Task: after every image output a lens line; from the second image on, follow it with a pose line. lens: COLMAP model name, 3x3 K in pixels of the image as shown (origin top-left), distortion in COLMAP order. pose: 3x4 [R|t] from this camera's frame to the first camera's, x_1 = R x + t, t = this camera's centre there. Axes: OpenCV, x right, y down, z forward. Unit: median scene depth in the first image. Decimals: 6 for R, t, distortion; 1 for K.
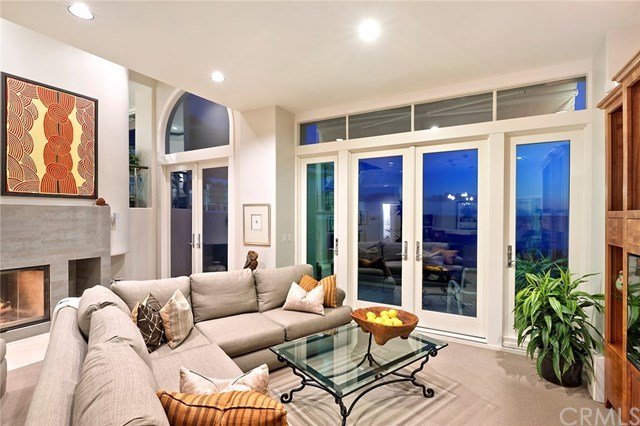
lens RADIAL K [[320.0, 0, 320.0], [0, 320.0, 213.0], [0, 0, 1]] dist [-0.009296, -0.000915]
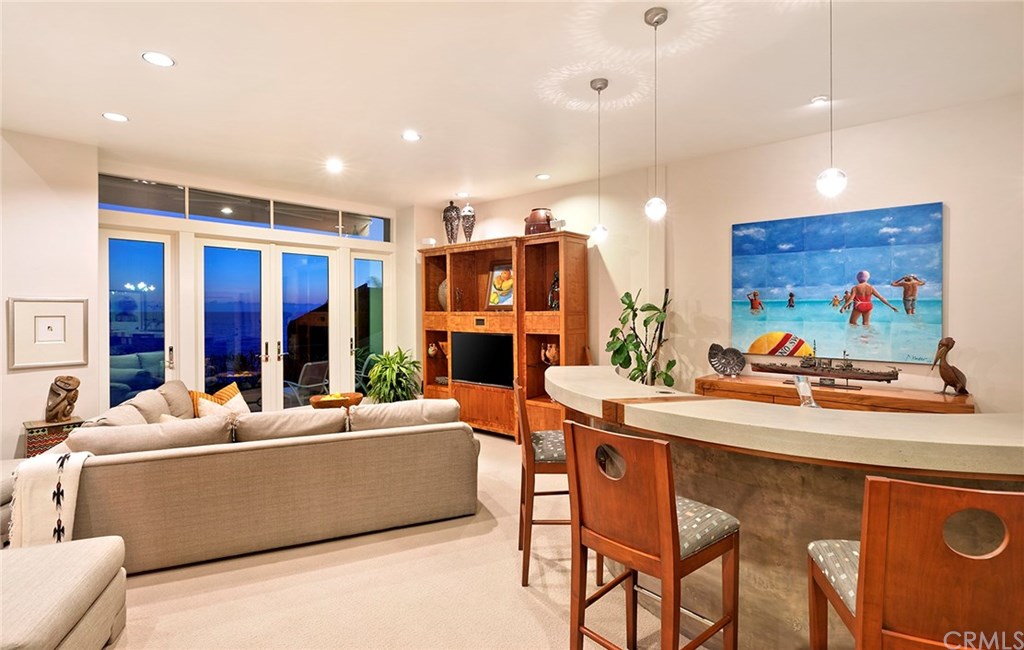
lens RADIAL K [[501.2, 0, 510.3], [0, 501.2, 312.7], [0, 0, 1]] dist [-0.002837, -0.000725]
pose [[0.228267, -0.009045, 0.973556, -1.019002], [-0.002956, 0.999946, 0.009984, -0.015598], [-0.973594, -0.005157, 0.228228, -0.050798]]
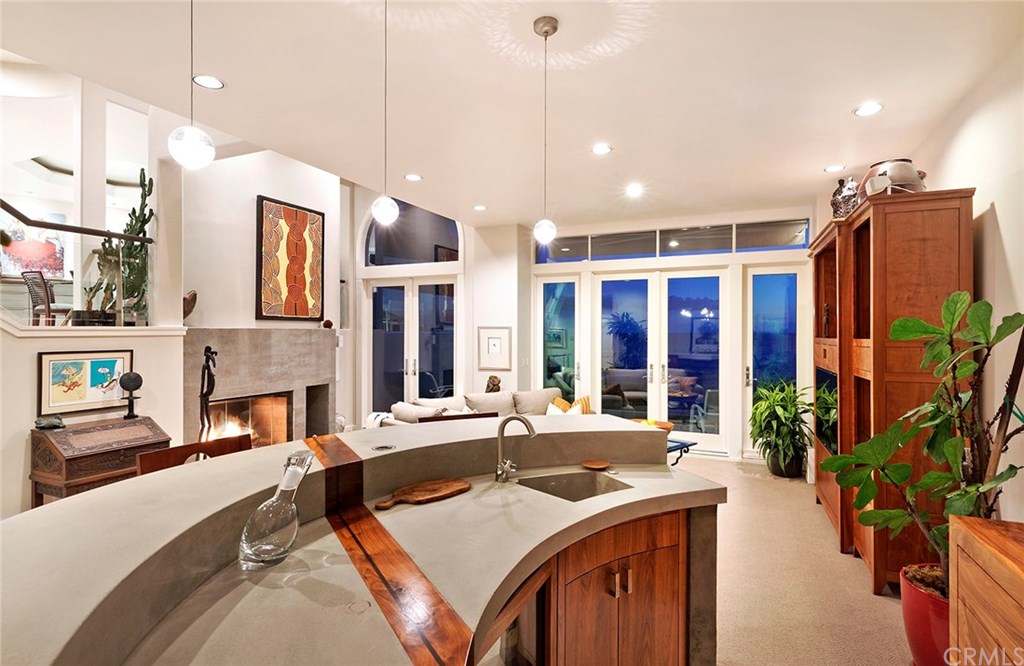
lens RADIAL K [[524.2, 0, 518.7], [0, 524.2, 321.5], [0, 0, 1]] dist [0.001334, 0.000366]
pose [[0.995647, 0.001440, 0.093194, -0.305697], [-0.000036, 0.999886, -0.015068, -0.021683], [-0.093205, 0.014999, 0.995534, -0.618404]]
